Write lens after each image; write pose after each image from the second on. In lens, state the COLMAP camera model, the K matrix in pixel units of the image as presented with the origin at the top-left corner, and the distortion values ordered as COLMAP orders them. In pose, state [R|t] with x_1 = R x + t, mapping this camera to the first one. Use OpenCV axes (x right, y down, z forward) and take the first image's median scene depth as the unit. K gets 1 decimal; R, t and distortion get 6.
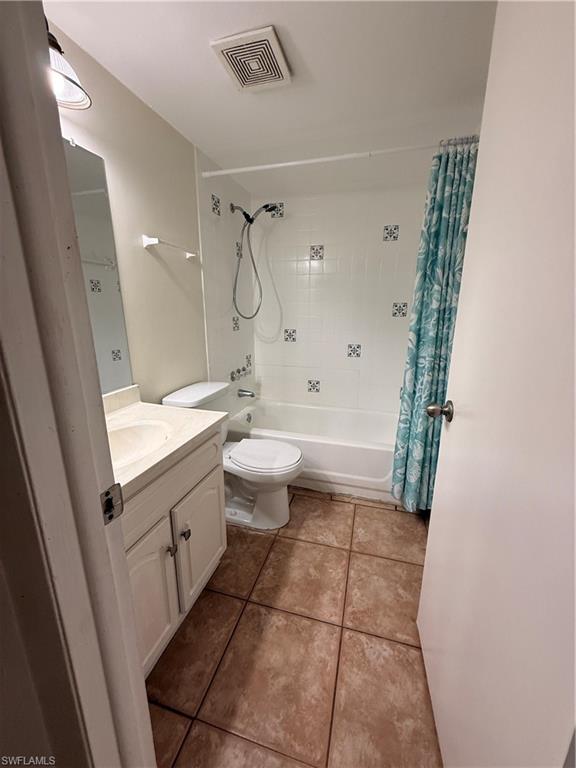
lens RADIAL K [[305.4, 0, 288.9], [0, 305.4, 380.8], [0, 0, 1]] dist [0.001932, 0.000025]
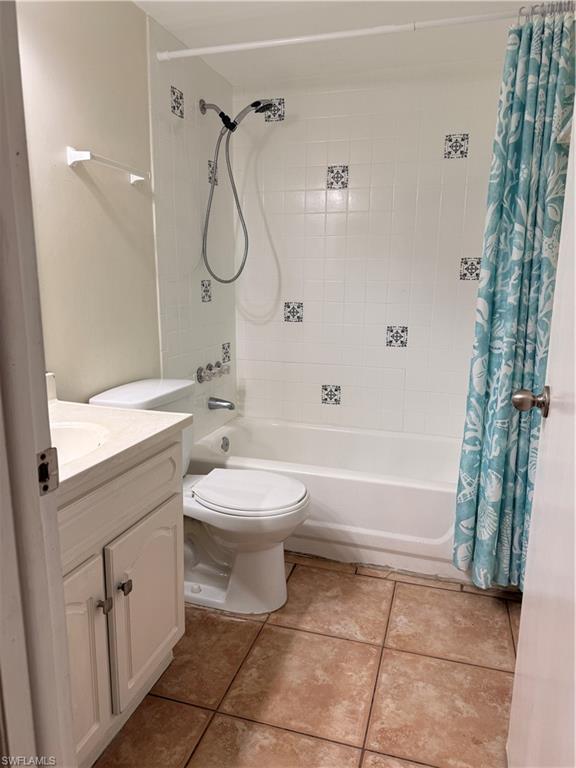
lens RADIAL K [[537.6, 0, 287.4], [0, 537.6, 382.6], [0, 0, 1]] dist [0.055339, -0.063592]
pose [[0.999768, 0.010032, -0.019059, 0.022785], [-0.010845, 0.999016, -0.042995, 0.070531], [0.018609, 0.043192, 0.998893, -0.129878]]
